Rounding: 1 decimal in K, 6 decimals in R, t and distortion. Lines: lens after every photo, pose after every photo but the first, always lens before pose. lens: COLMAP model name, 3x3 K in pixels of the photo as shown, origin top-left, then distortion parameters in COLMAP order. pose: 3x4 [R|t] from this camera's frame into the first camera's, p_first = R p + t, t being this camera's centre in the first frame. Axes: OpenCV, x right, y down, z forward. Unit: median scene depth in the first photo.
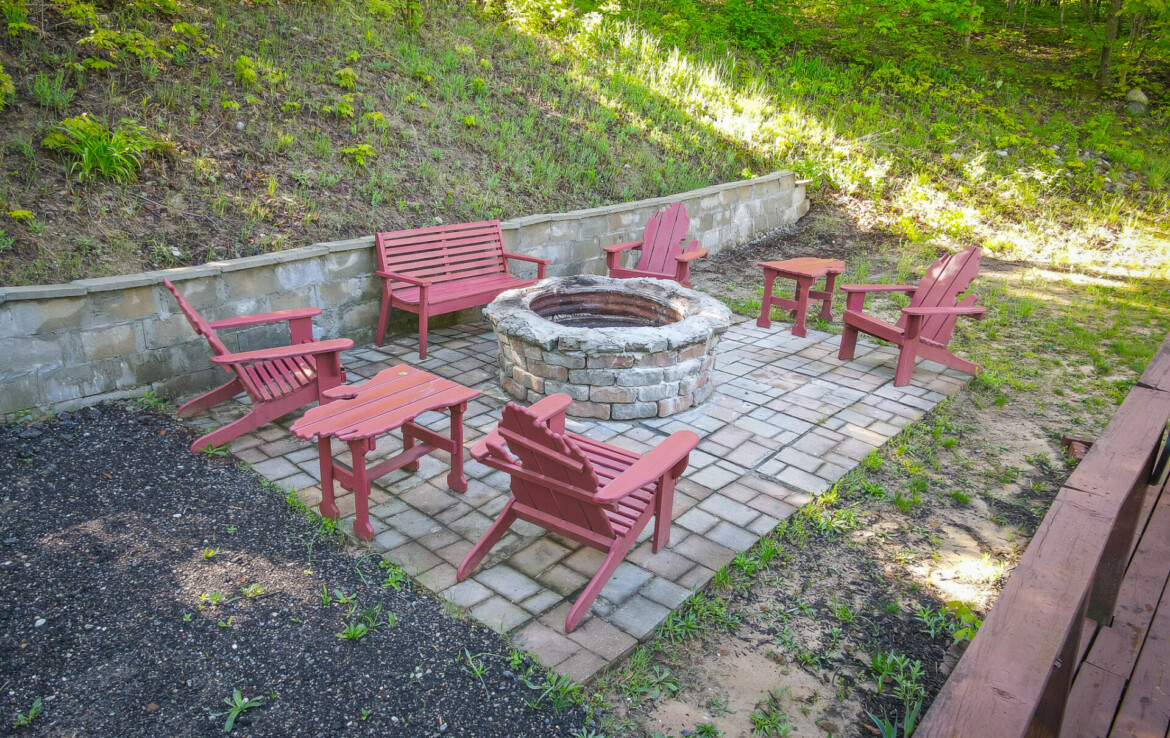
lens RADIAL K [[838.0, 0, 581.3], [0, 838.0, 362.7], [0, 0, 1]] dist [0.023026, -0.014652]
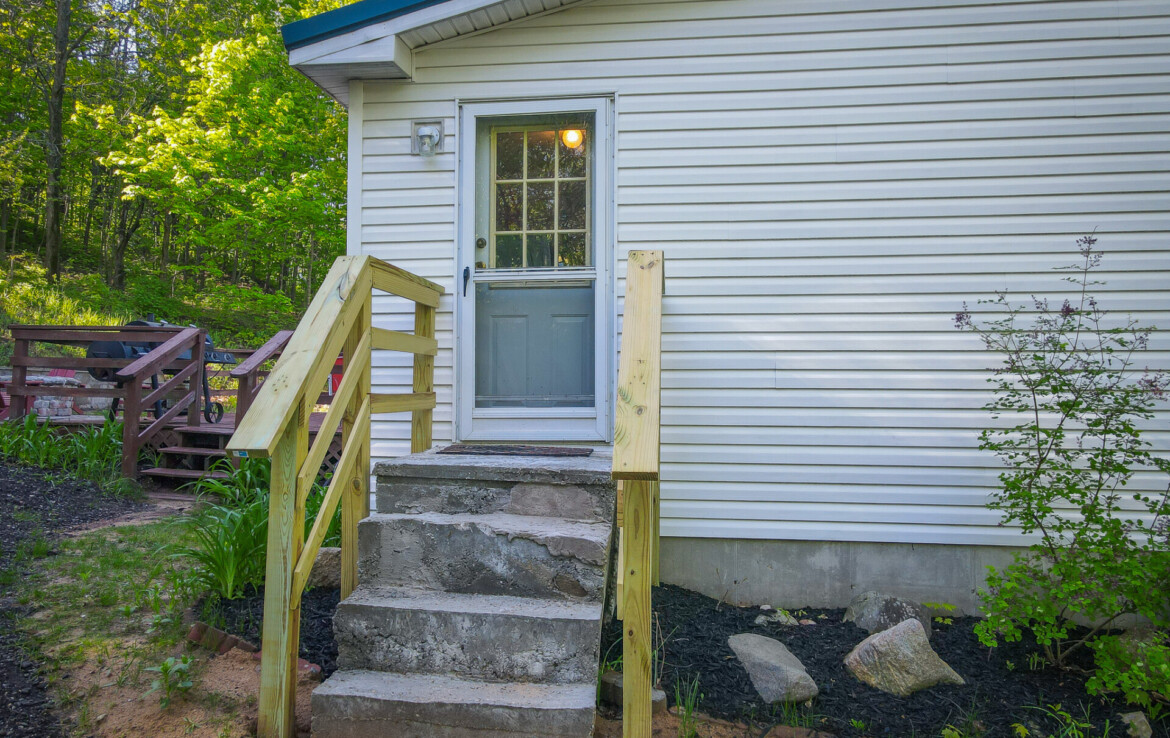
lens RADIAL K [[838.0, 0, 584.1], [0, 838.0, 365.8], [0, 0, 1]] dist [0.023026, -0.014652]
pose [[0.833798, 0.025130, 0.551497, 0.021191], [0.175100, 0.935348, -0.307351, 0.394739], [-0.523566, 0.352836, 0.775491, -0.702559]]
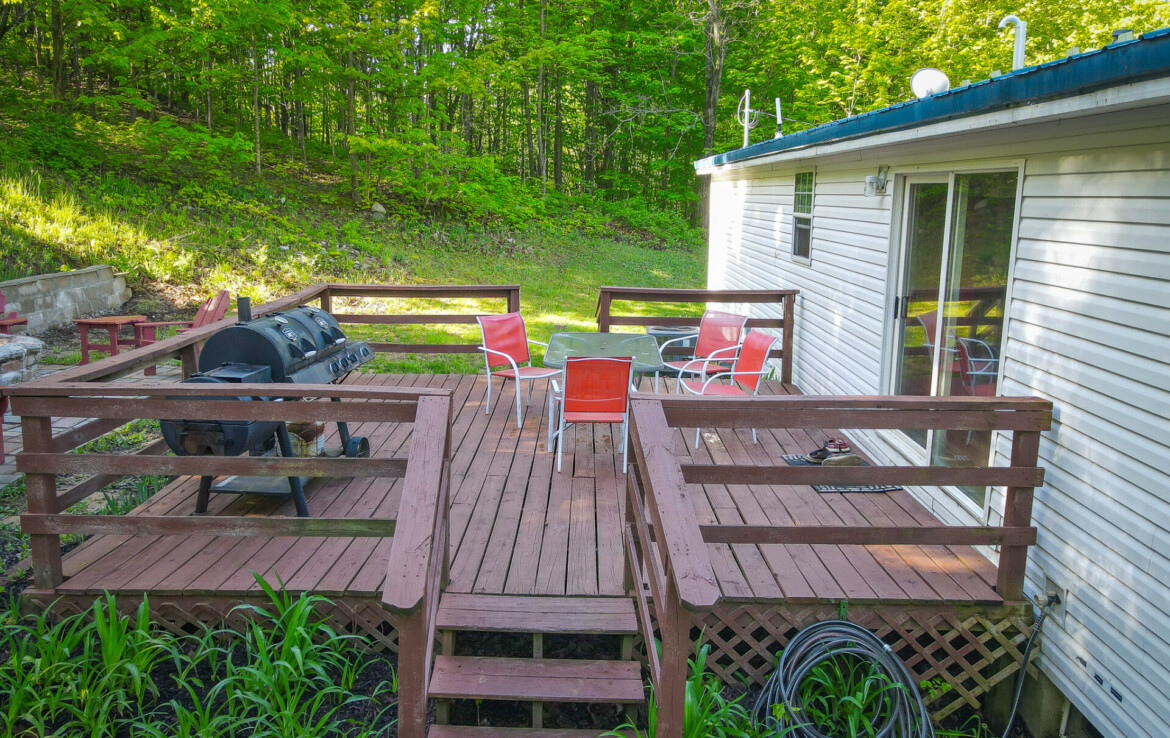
lens RADIAL K [[838.0, 0, 582.6], [0, 838.0, 367.4], [0, 0, 1]] dist [0.023026, -0.014652]
pose [[0.761915, -0.127244, 0.635055, -0.017307], [0.212260, 0.975417, -0.059220, 0.123395], [-0.611909, 0.179917, 0.770193, -0.304225]]
